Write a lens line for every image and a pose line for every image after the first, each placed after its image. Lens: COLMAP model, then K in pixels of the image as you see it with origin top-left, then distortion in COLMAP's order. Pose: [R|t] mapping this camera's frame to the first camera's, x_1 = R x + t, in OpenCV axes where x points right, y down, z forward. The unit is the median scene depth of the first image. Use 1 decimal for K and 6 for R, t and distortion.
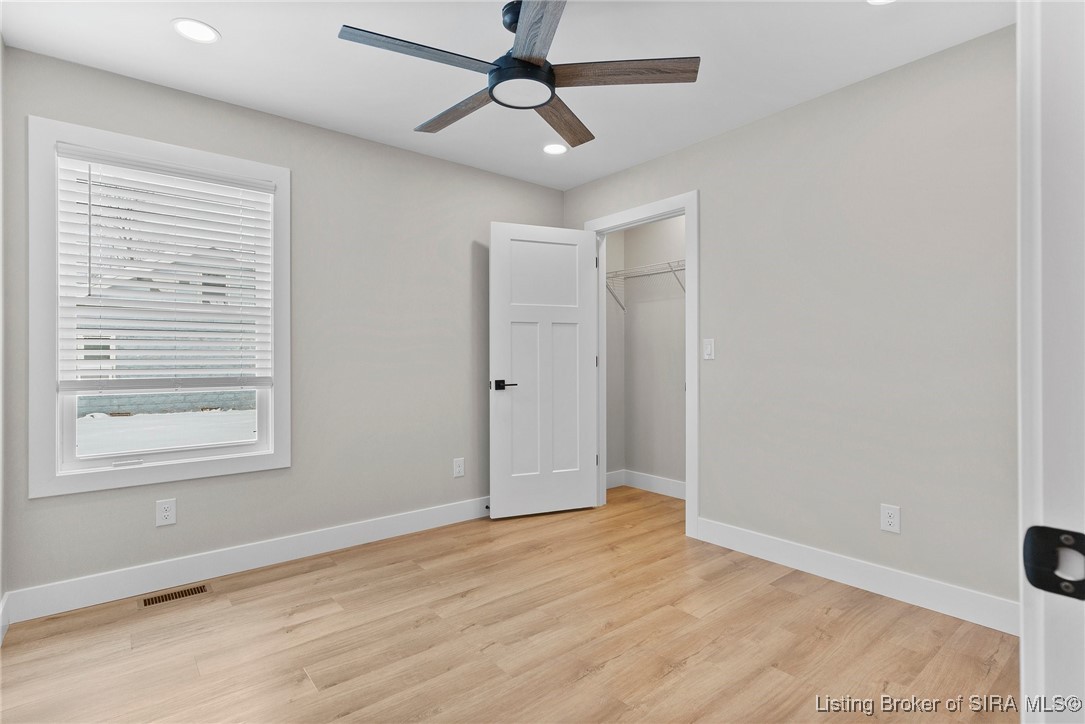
lens RADIAL K [[529.1, 0, 550.6], [0, 529.1, 357.3], [0, 0, 1]] dist [0.005949, 0.001206]
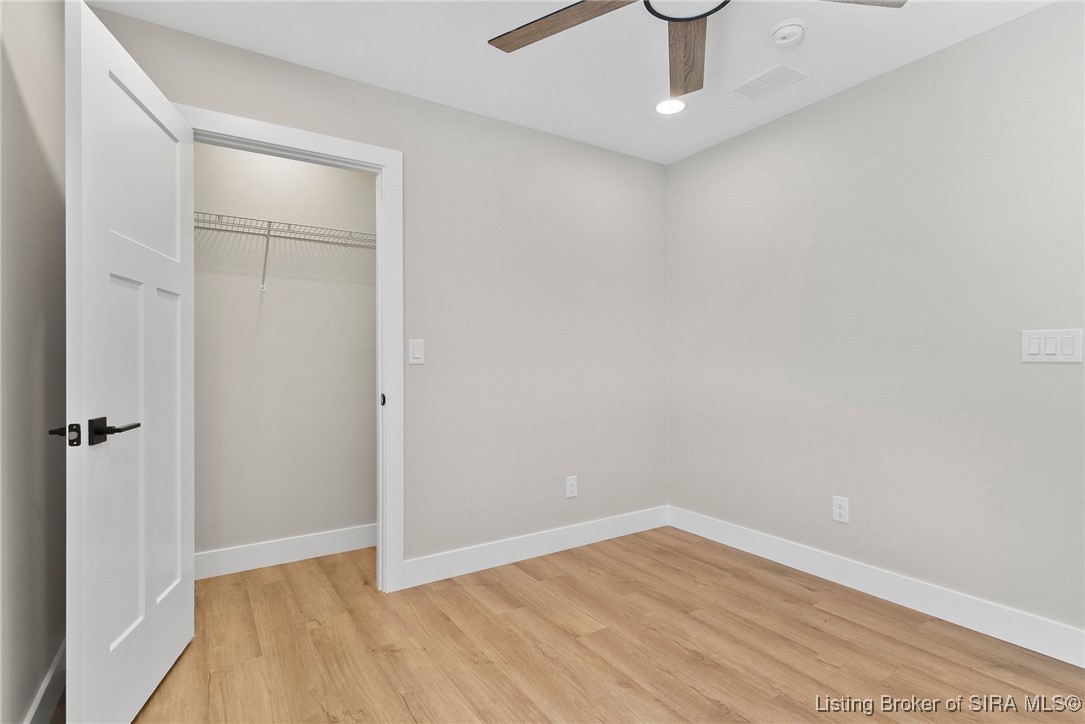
lens RADIAL K [[529.1, 0, 546.9], [0, 529.1, 363.2], [0, 0, 1]] dist [0.005949, 0.001206]
pose [[0.119565, 0.000261, 0.992826, -0.557229], [-0.000081, 1.000000, -0.000253, 0.002745], [-0.992826, -0.000050, 0.119565, 0.782933]]
